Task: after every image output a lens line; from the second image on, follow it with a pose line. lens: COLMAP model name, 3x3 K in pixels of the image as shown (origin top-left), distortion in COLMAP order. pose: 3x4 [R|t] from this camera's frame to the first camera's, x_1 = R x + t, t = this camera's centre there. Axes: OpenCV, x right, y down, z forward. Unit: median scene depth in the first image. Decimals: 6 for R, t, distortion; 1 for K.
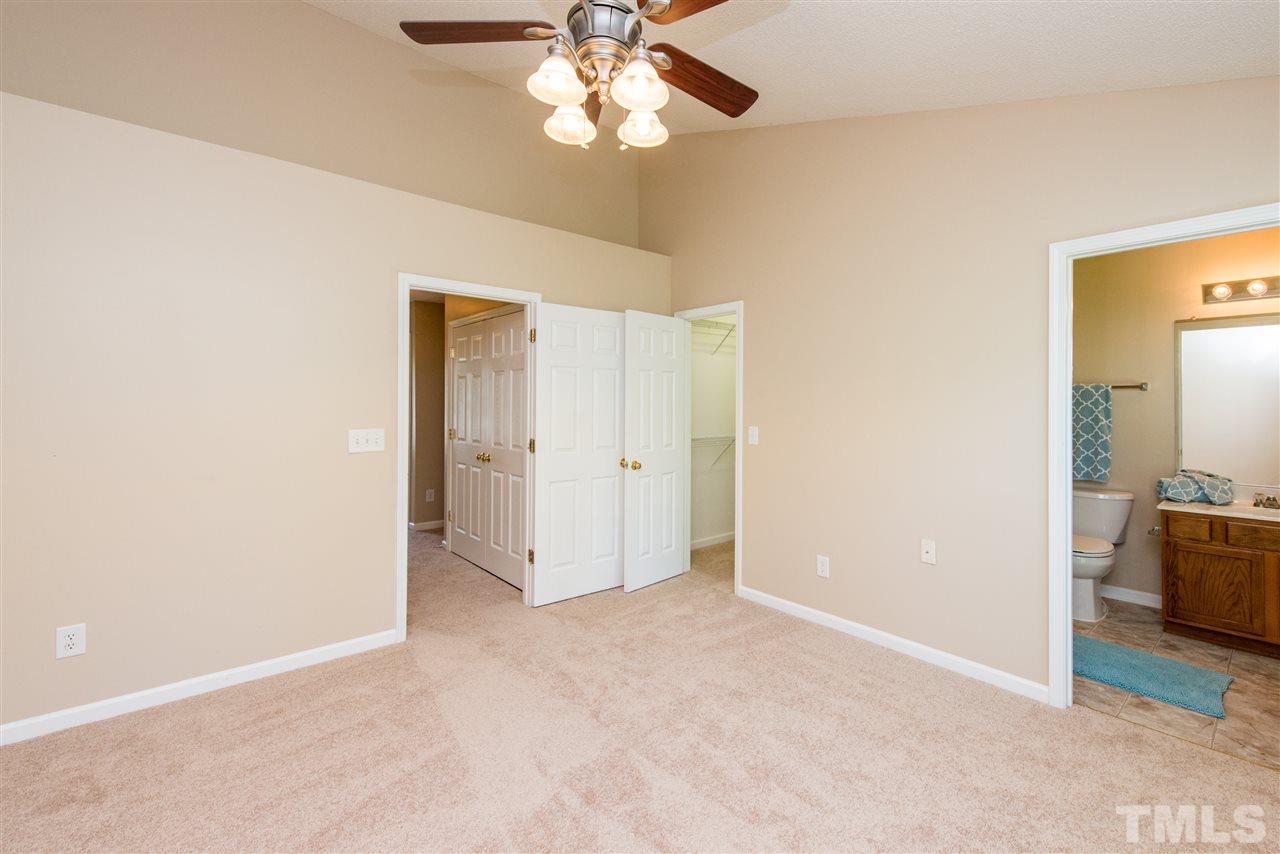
lens RADIAL K [[566.8, 0, 672.0], [0, 566.8, 396.4], [0, 0, 1]] dist [0.000659, 0.000217]
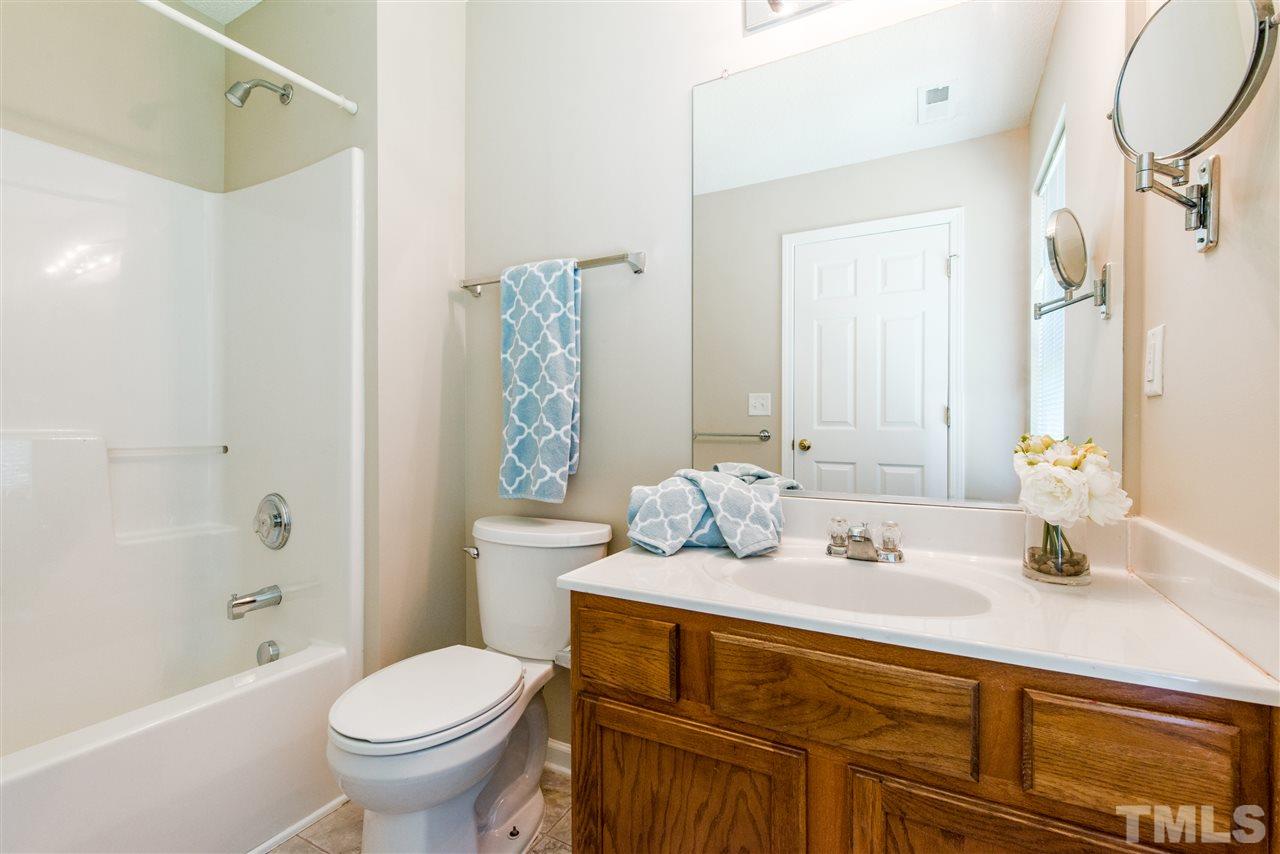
lens RADIAL K [[564.0, 0, 649.7], [0, 564.0, 430.8], [0, 0, 1]] dist [-0.001399, -0.000228]
pose [[0.942350, -0.002529, 0.334618, 0.790028], [-0.002108, 0.999907, 0.013494, 0.108731], [-0.334621, -0.013422, 0.942257, 0.692626]]
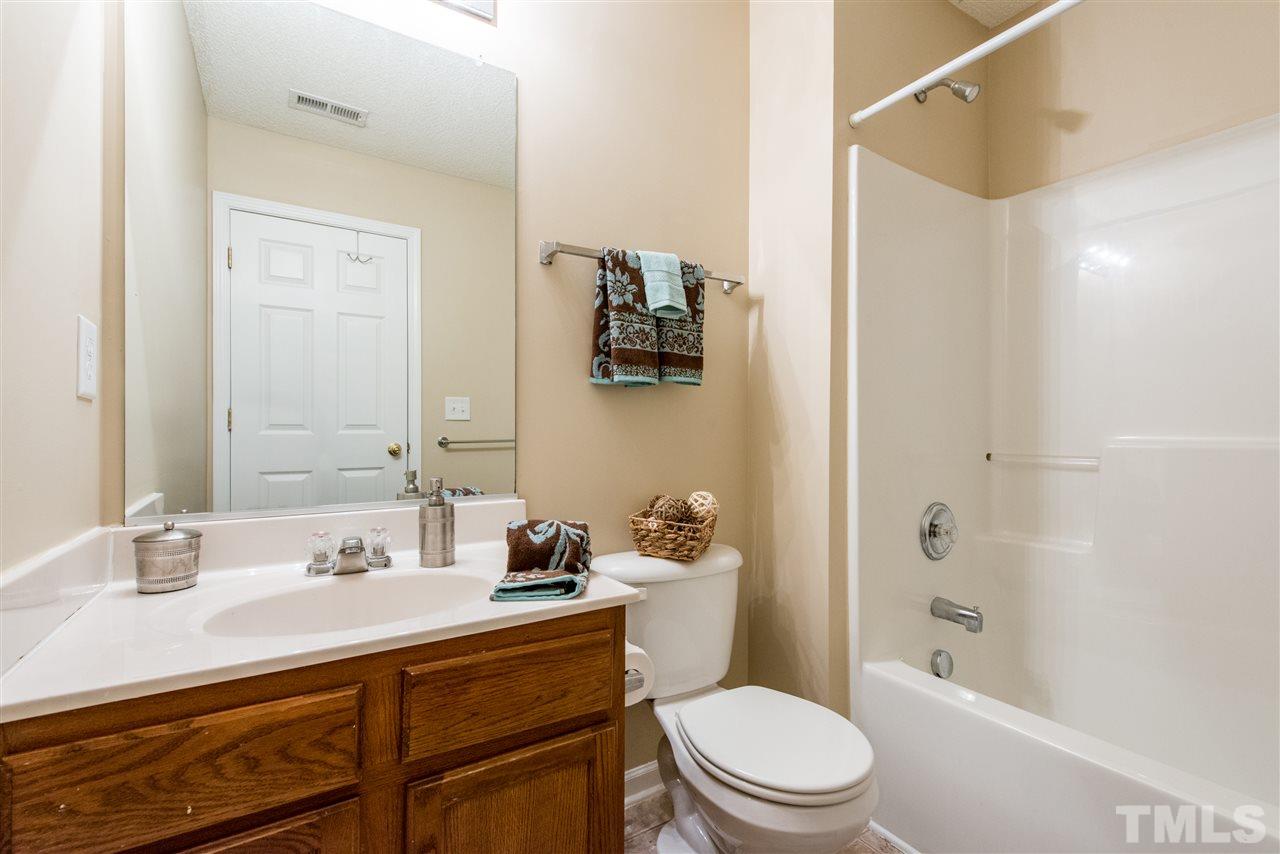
lens RADIAL K [[564.0, 0, 649.7], [0, 564.0, 430.8], [0, 0, 1]] dist [-0.001399, -0.000228]
pose [[0.166635, 0.004609, 0.986008, 0.736942], [-0.013071, 0.999912, -0.002465, 0.109103], [-0.985932, -0.012477, 0.166681, 0.750359]]
